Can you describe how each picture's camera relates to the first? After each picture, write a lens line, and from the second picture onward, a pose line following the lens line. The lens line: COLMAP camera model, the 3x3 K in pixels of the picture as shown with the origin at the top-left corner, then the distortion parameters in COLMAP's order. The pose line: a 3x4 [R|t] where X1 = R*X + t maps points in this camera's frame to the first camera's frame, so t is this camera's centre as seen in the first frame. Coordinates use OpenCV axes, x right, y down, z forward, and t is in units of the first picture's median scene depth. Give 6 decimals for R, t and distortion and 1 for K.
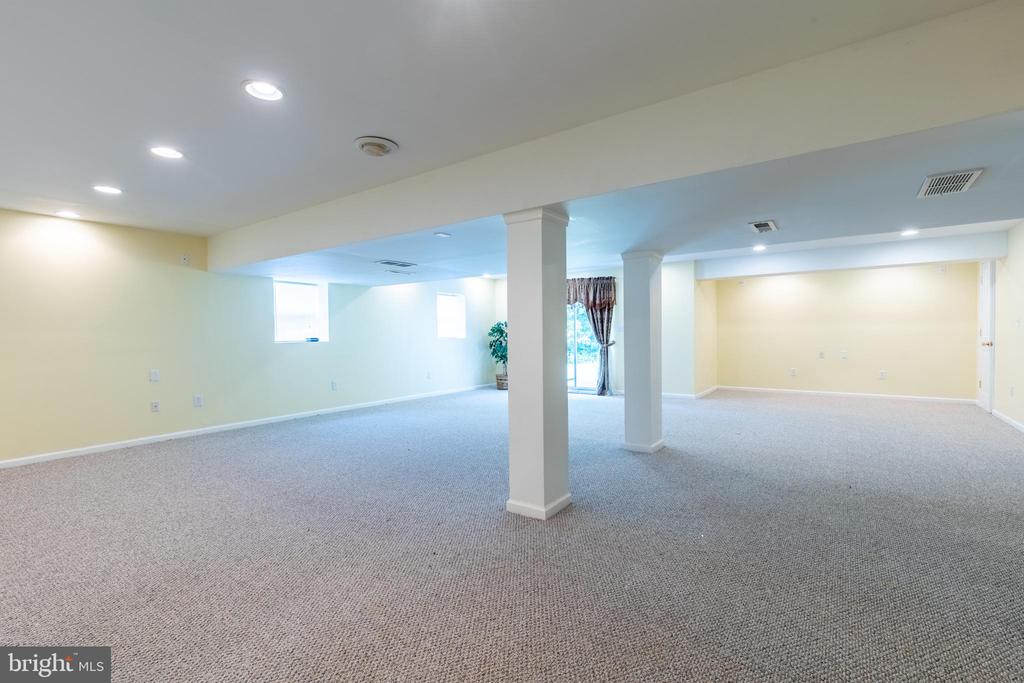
lens RADIAL K [[456.4, 0, 512.2], [0, 456.4, 341.2], [0, 0, 1]] dist [0.000982, -0.002571]
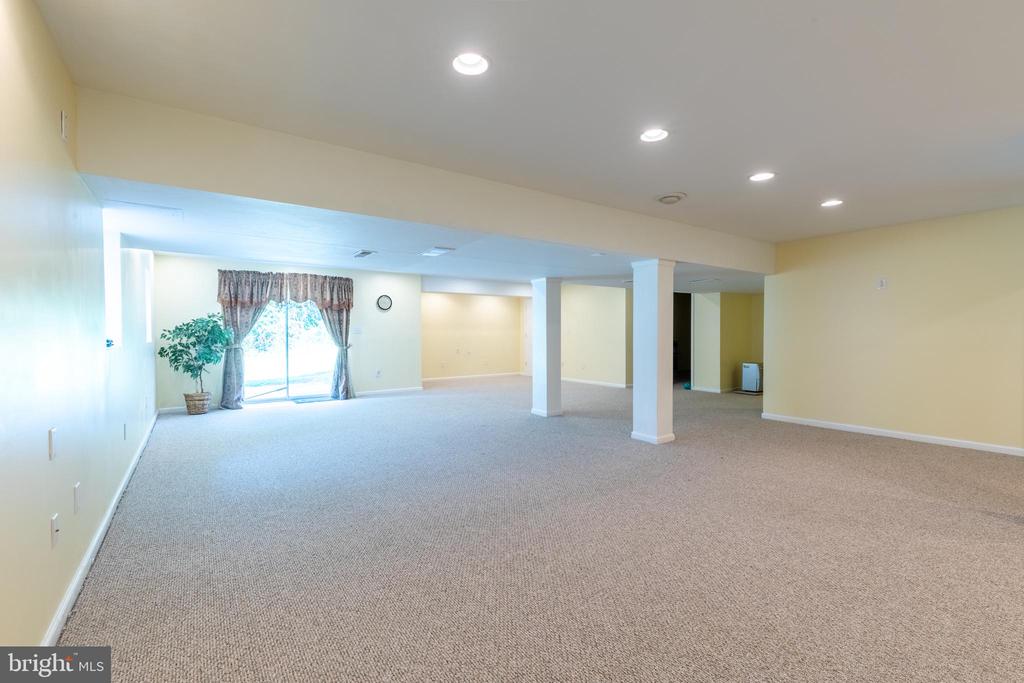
lens RADIAL K [[456.4, 0, 513.5], [0, 456.4, 341.2], [0, 0, 1]] dist [0.000982, -0.002571]
pose [[0.352108, -0.006432, 0.935937, -0.574607], [0.014447, 0.999895, 0.001436, -0.001118], [-0.935848, 0.013015, 0.352163, 0.315758]]
